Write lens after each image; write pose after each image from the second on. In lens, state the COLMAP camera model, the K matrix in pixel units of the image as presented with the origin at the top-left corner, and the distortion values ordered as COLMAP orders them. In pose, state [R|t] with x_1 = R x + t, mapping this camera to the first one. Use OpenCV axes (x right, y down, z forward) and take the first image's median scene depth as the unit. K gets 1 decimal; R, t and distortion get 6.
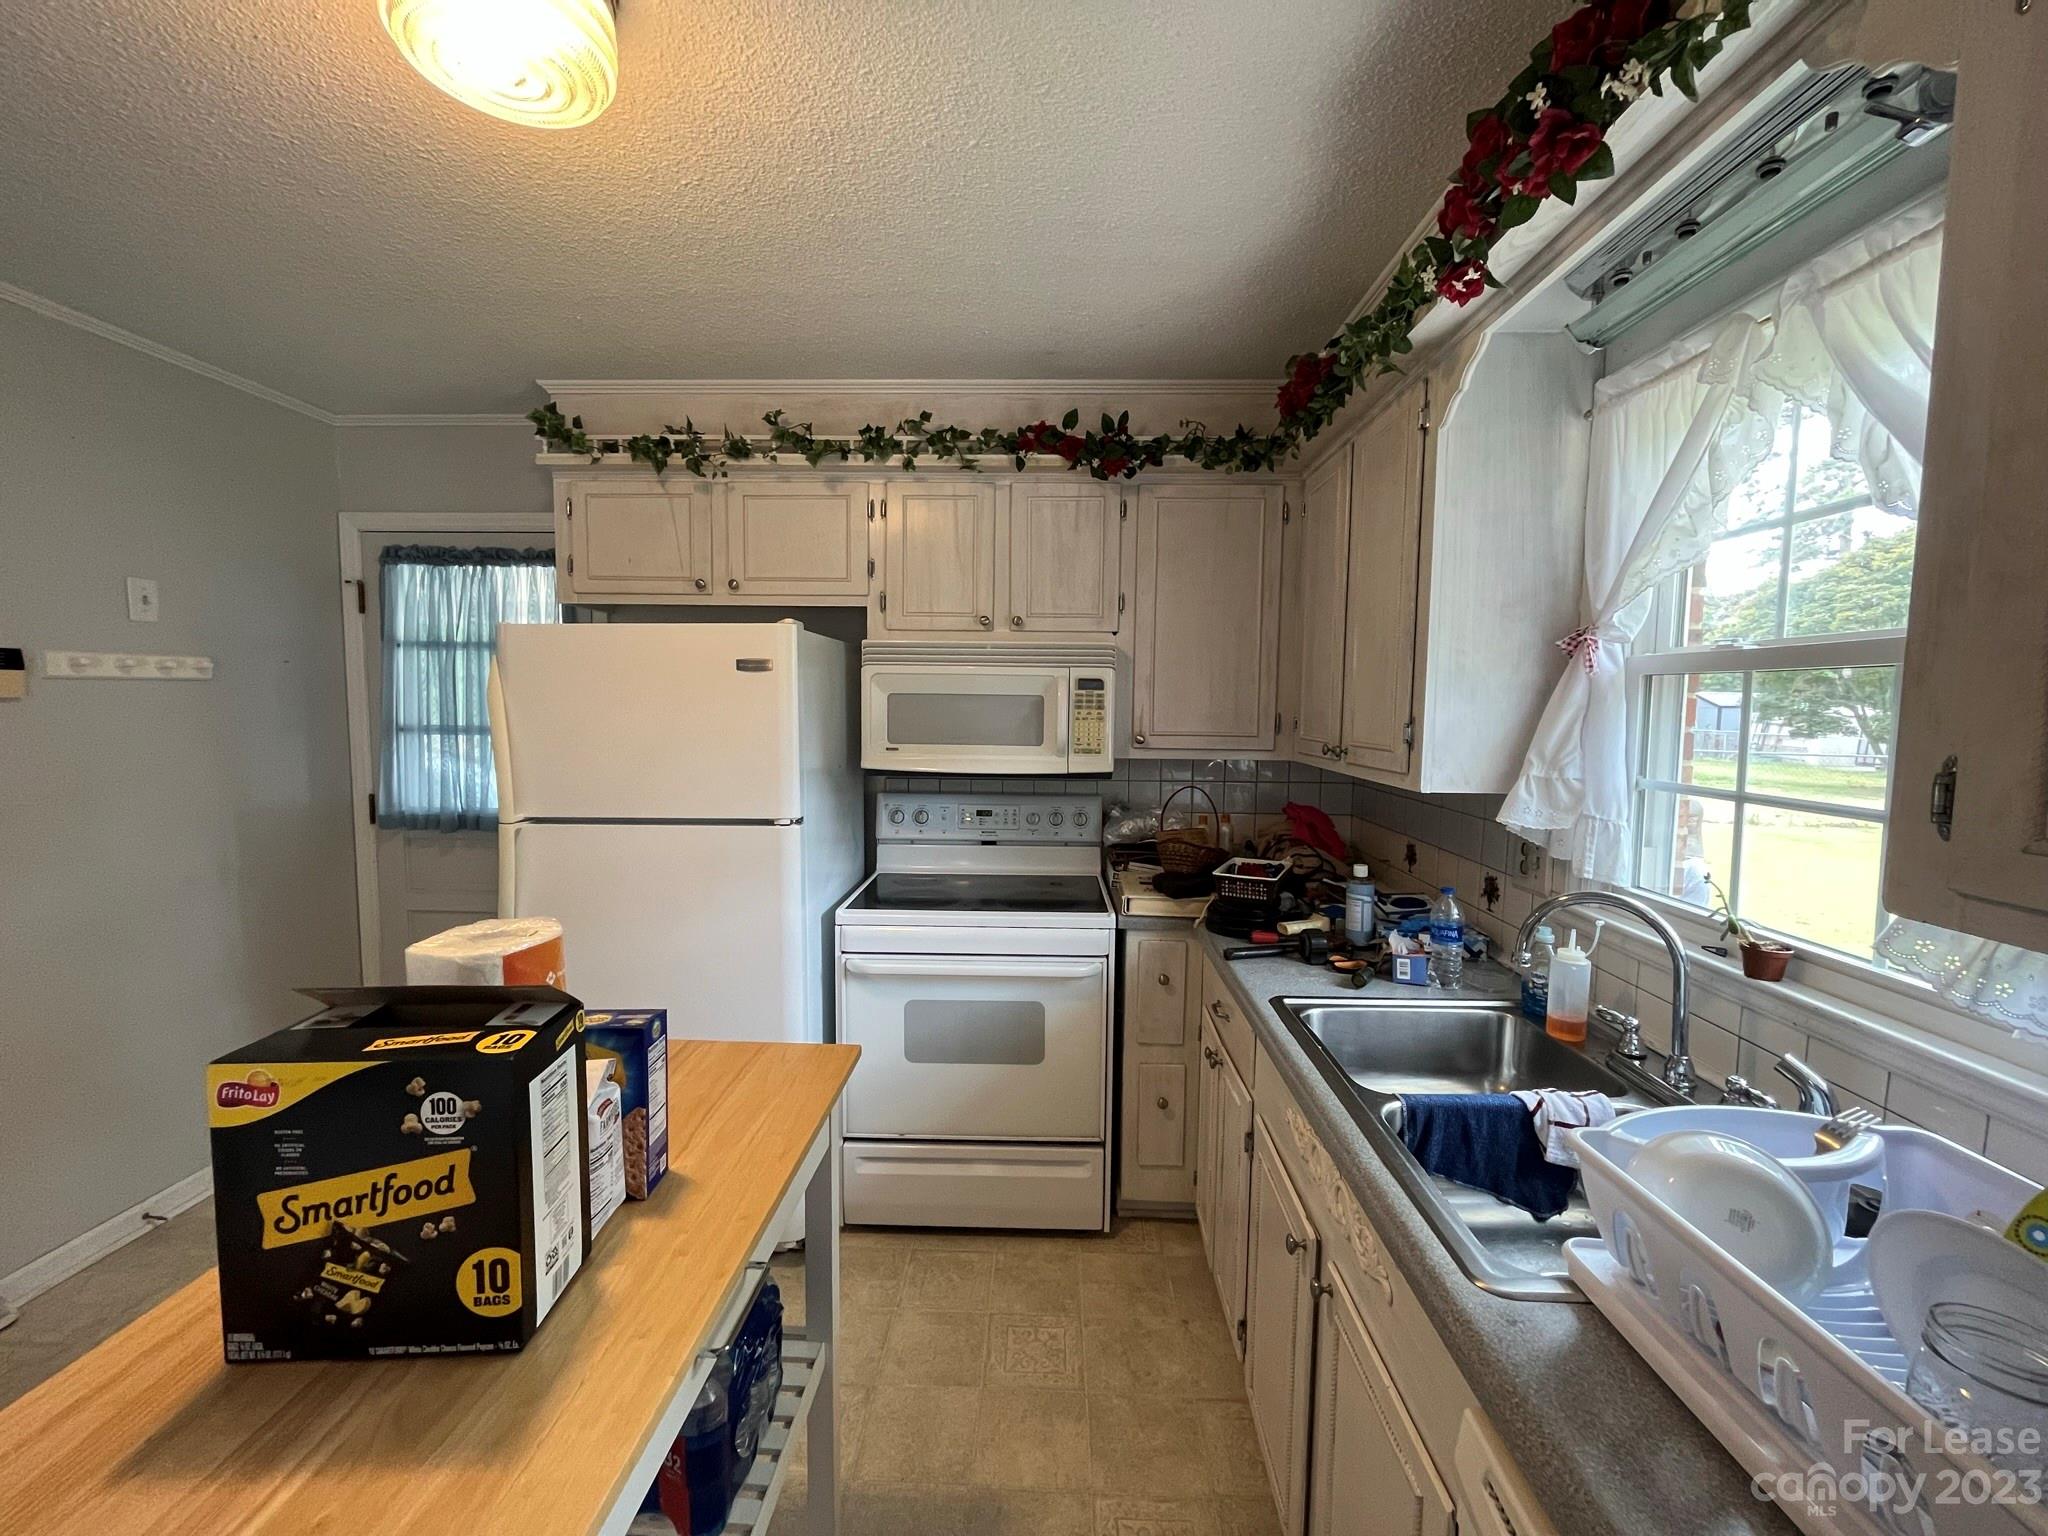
lens RADIAL K [[831.9, 0, 1025.3], [0, 831.9, 767.8], [0, 0, 1]] dist [-0.003223, -0.000261]
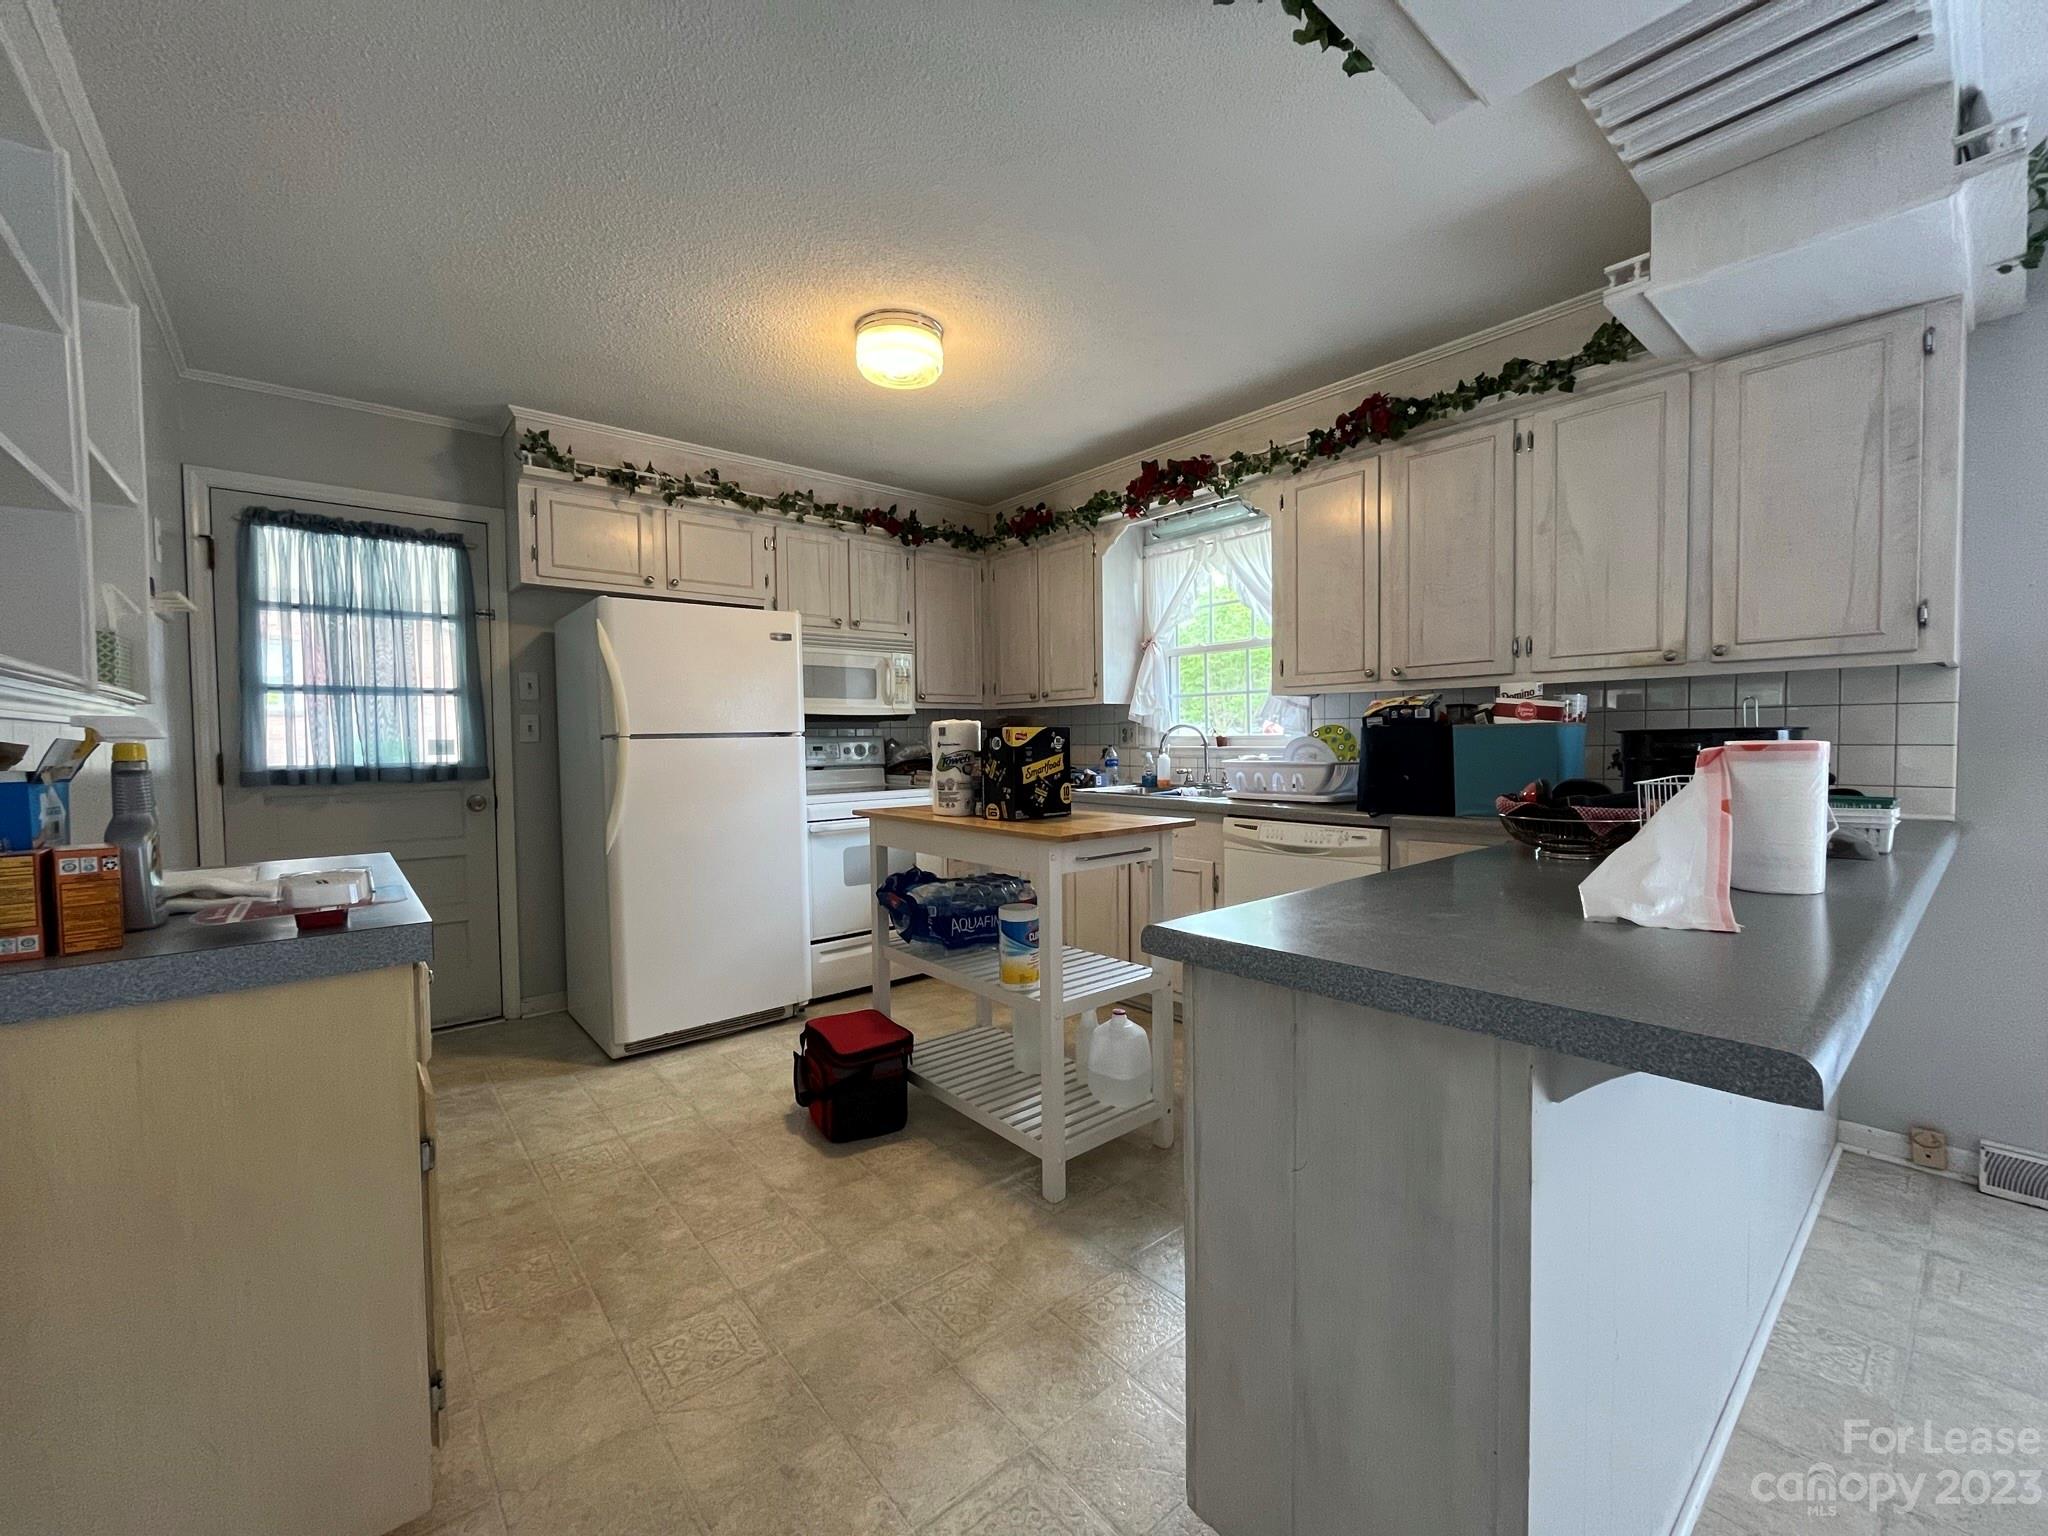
lens RADIAL K [[831.9, 0, 1023.3], [0, 831.9, 769.2], [0, 0, 1]] dist [-0.003223, -0.000261]
pose [[0.743485, -0.044883, 0.667245, -0.905729], [0.072774, 0.997250, -0.014008, 0.162314], [-0.664781, 0.058973, 0.744707, -0.433657]]
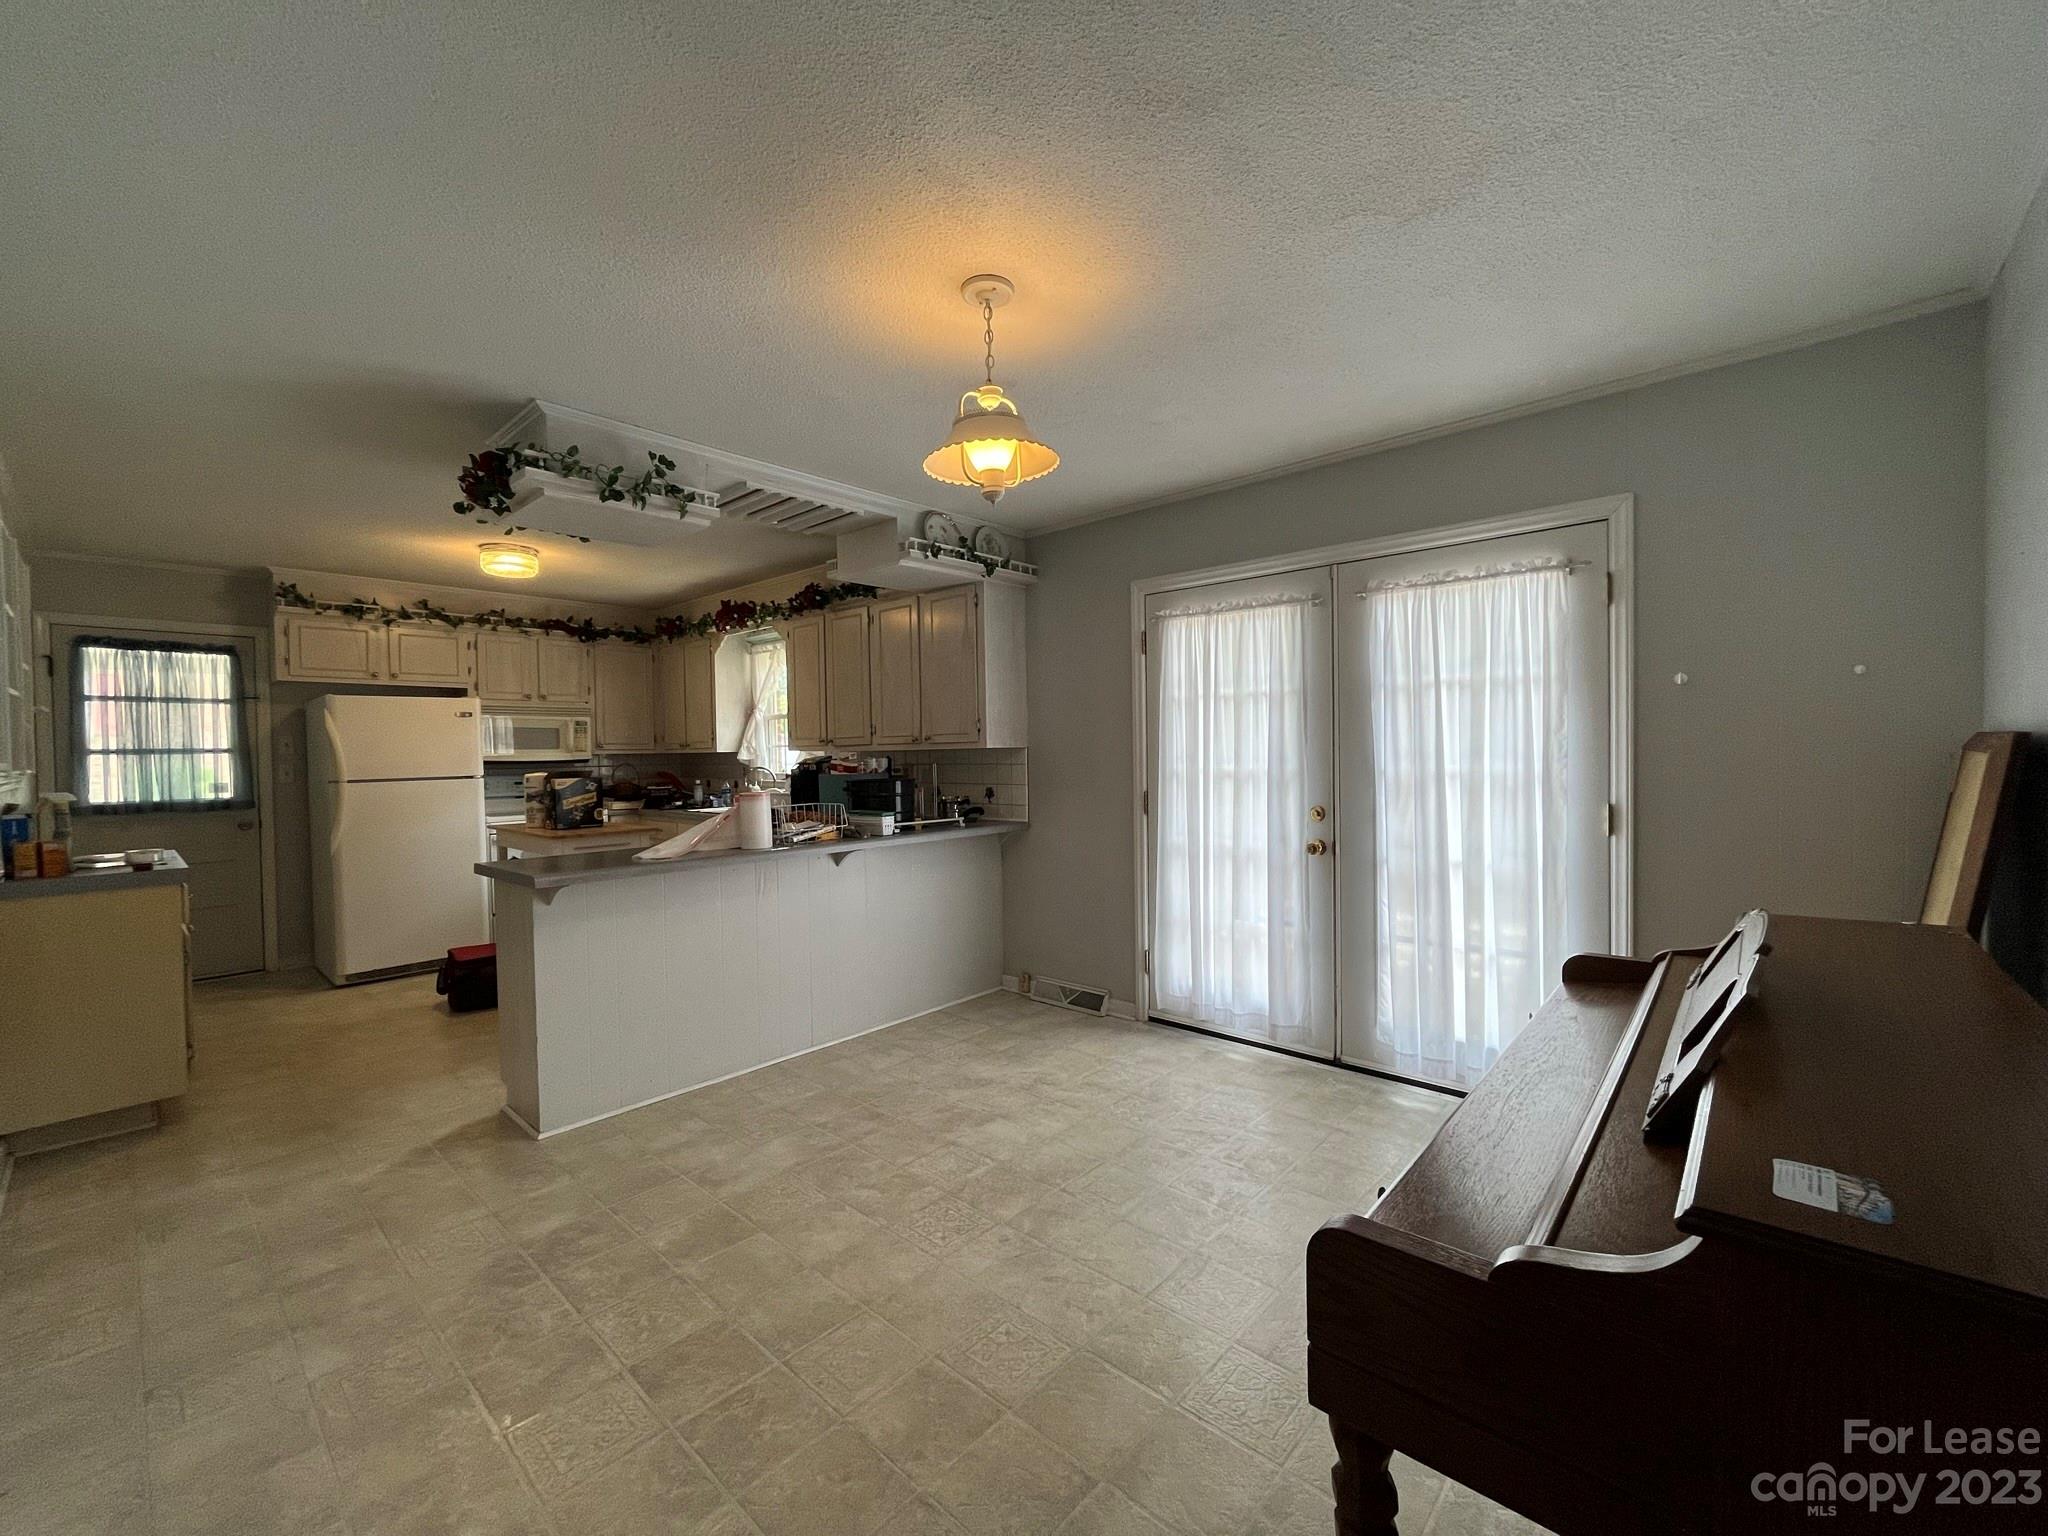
lens RADIAL K [[831.9, 0, 1022.0], [0, 831.9, 769.2], [0, 0, 1]] dist [-0.003223, -0.000261]
pose [[0.647629, -0.038086, 0.761004, -0.974947], [0.082796, 0.996354, -0.020597, 0.198022], [-0.757444, 0.076347, 0.648421, -1.609618]]
